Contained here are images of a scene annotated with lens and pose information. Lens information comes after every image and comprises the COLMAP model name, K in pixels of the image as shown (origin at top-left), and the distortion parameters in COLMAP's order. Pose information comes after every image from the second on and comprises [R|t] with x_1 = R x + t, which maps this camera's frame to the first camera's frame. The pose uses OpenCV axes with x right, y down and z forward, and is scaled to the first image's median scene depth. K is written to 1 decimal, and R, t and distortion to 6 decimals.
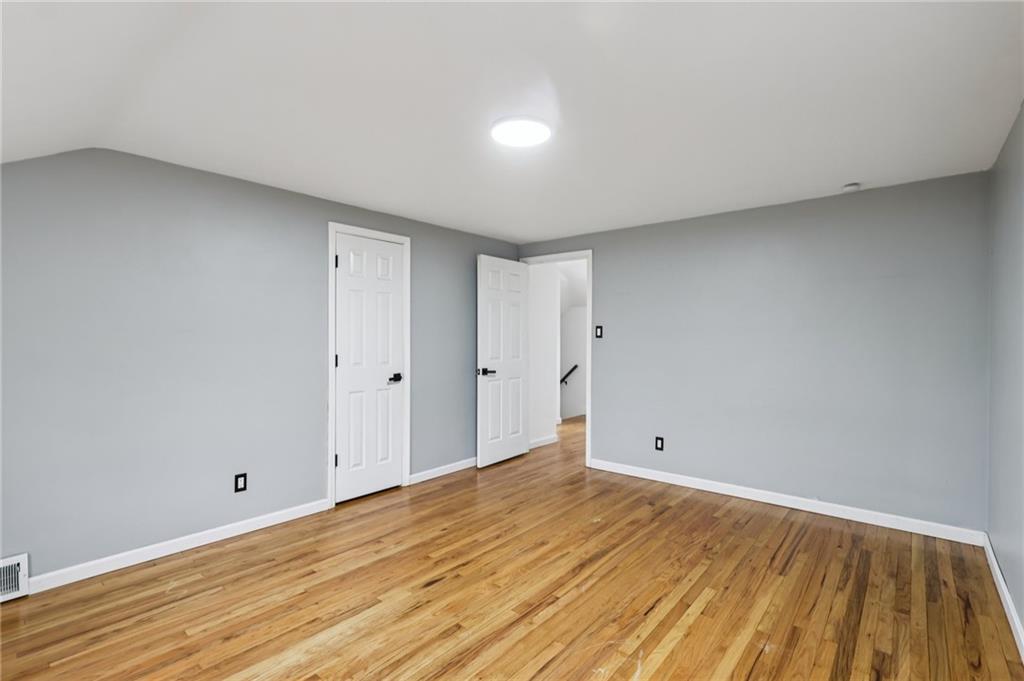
lens RADIAL K [[479.2, 0, 509.2], [0, 479.2, 335.0], [0, 0, 1]] dist [-0.002144, 0.001951]
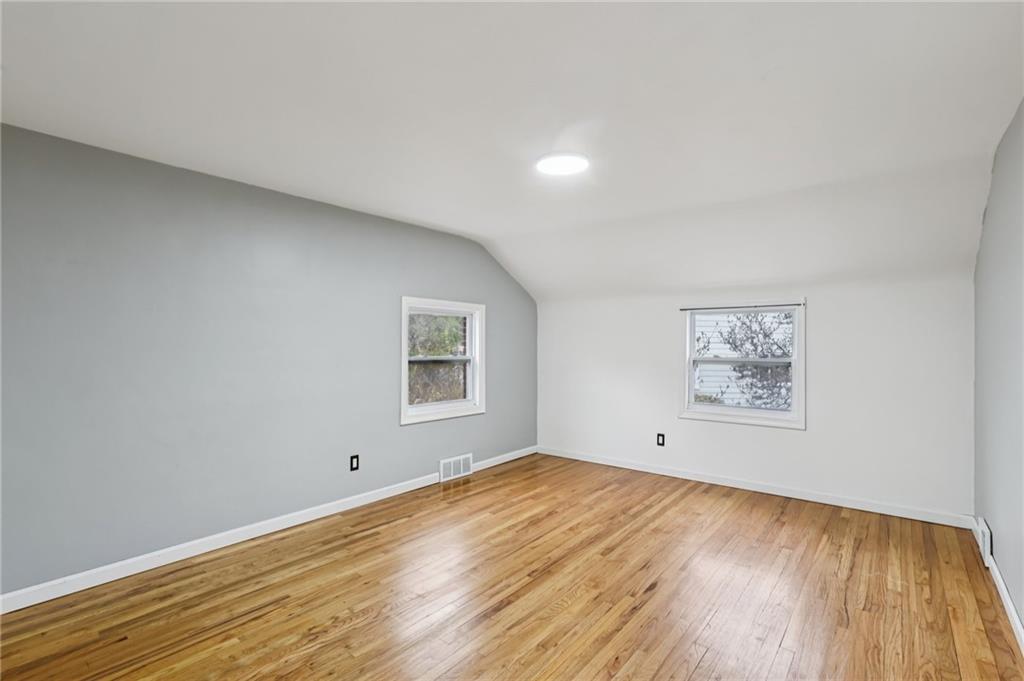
lens RADIAL K [[479.2, 0, 509.6], [0, 479.2, 346.1], [0, 0, 1]] dist [-0.002144, 0.001951]
pose [[-0.999756, -0.004368, -0.021632, 0.144630], [-0.004371, 0.999990, 0.000119, 0.010722], [0.021631, 0.000213, -0.999766, 1.778844]]
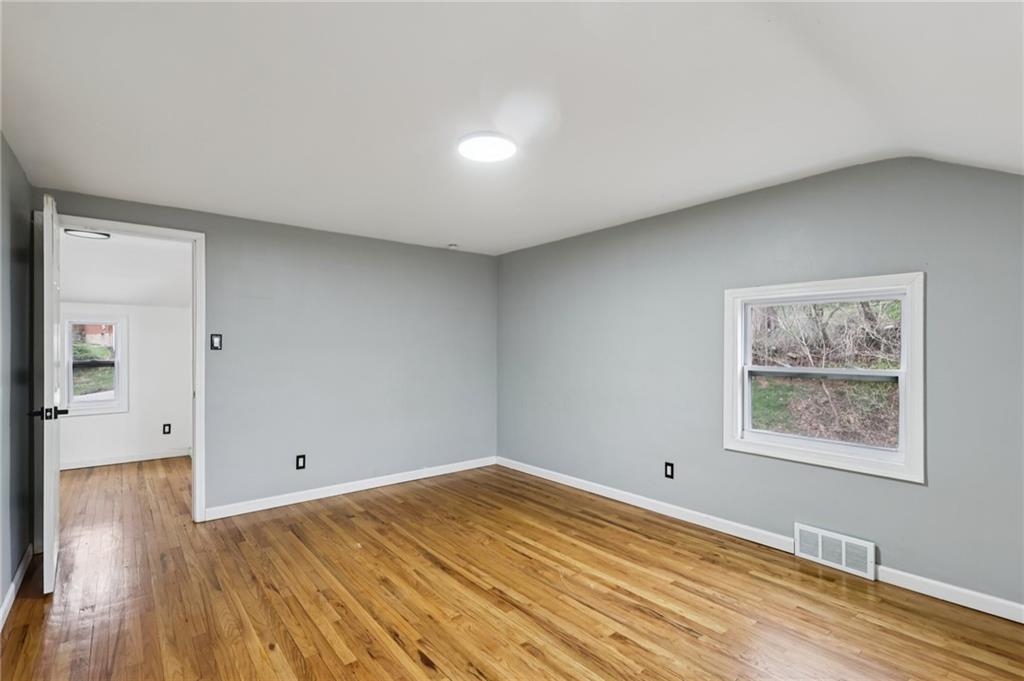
lens RADIAL K [[479.2, 0, 509.9], [0, 479.2, 348.9], [0, 0, 1]] dist [-0.002144, 0.001951]
pose [[0.184002, -0.003588, 0.982919, -0.807145], [-0.001394, 0.999991, 0.003911, 0.000373], [-0.982925, -0.002090, 0.183995, 0.642164]]
